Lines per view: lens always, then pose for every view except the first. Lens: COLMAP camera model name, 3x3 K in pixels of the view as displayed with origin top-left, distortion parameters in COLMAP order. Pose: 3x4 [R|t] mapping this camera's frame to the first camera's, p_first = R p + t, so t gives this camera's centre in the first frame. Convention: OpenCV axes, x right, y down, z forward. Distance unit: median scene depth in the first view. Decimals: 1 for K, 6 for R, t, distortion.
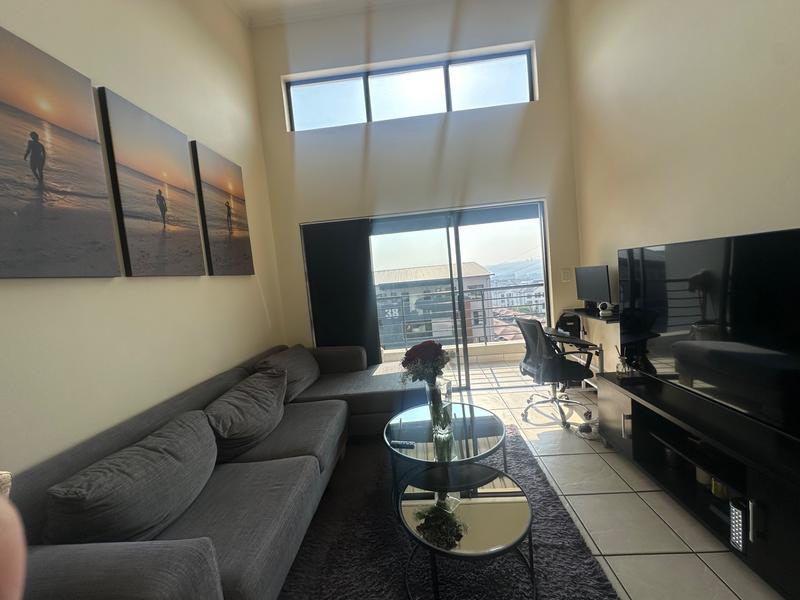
lens RADIAL K [[318.1, 0, 400.0], [0, 318.1, 300.0], [0, 0, 1]] dist [-0.002197, 0.000118]
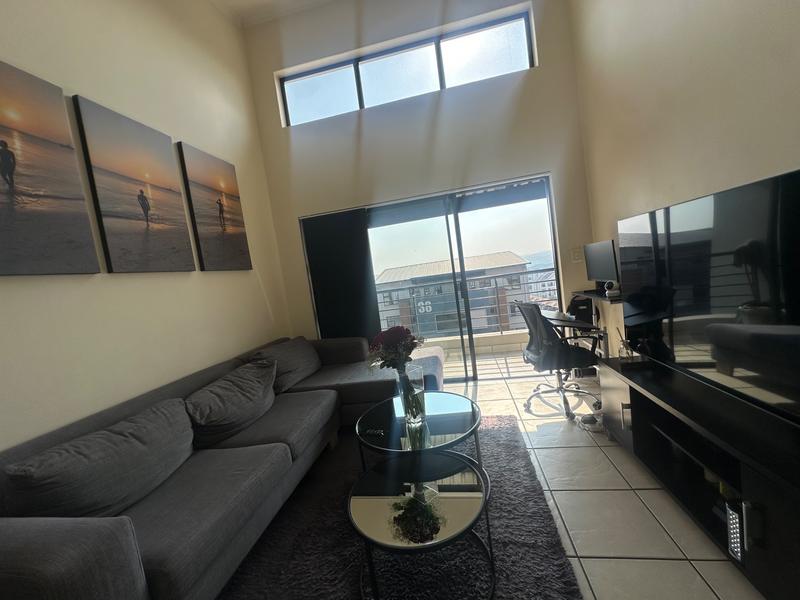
lens RADIAL K [[318.4, 0, 400.0], [0, 318.4, 300.0], [0, 0, 1]] dist [-0.001673, 0.000009]
pose [[0.992821, -0.035779, -0.114132, 0.161635], [0.037751, 0.999172, 0.015168, 0.026533], [0.113494, -0.019368, 0.993350, 0.037234]]
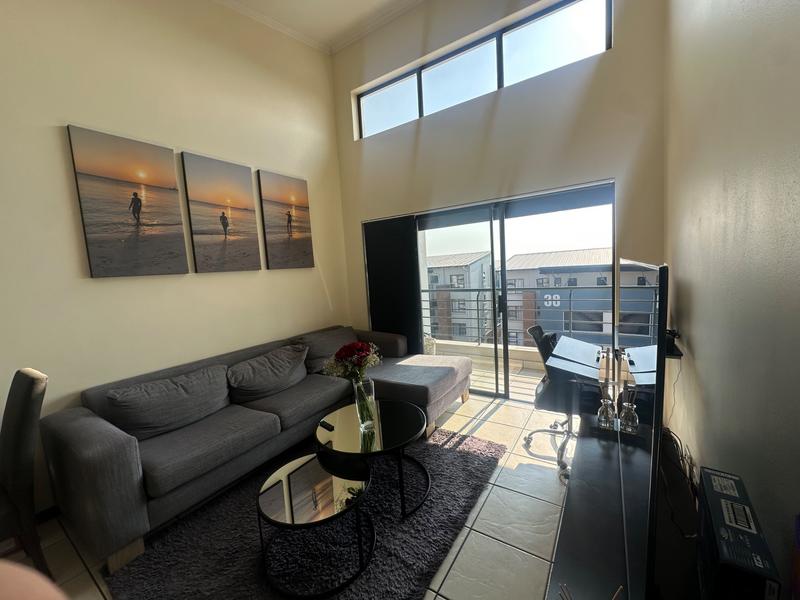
lens RADIAL K [[318.4, 0, 400.0], [0, 318.4, 300.0], [0, 0, 1]] dist [-0.001673, 0.000009]
pose [[0.868176, 0.085960, -0.488754, 0.565888], [-0.054493, 0.995441, 0.078277, -0.084600], [0.493255, -0.041325, 0.868903, 0.092957]]
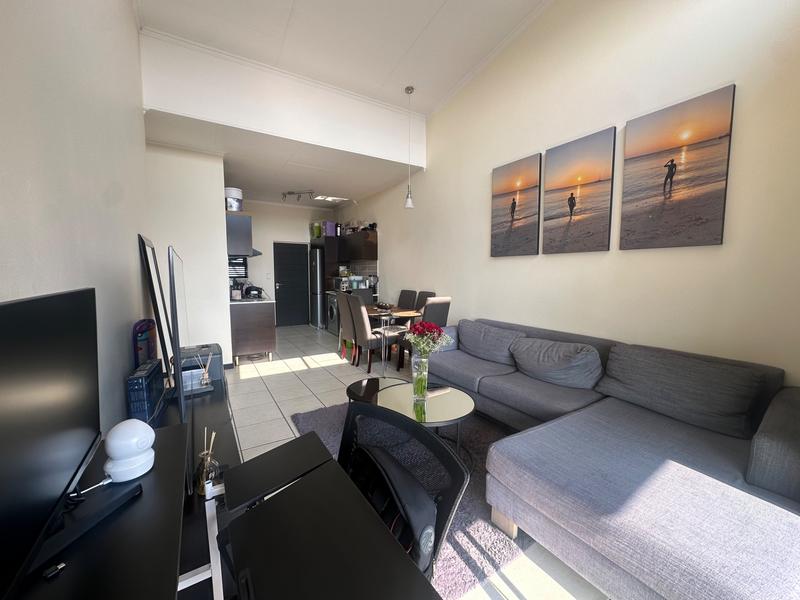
lens RADIAL K [[318.4, 0, 400.0], [0, 318.4, 300.0], [0, 0, 1]] dist [-0.001673, 0.000009]
pose [[-0.805366, 0.144834, -0.574811, 0.642675], [0.030031, 0.978416, 0.204453, -0.153268], [0.592016, 0.147398, -0.792332, 1.430768]]
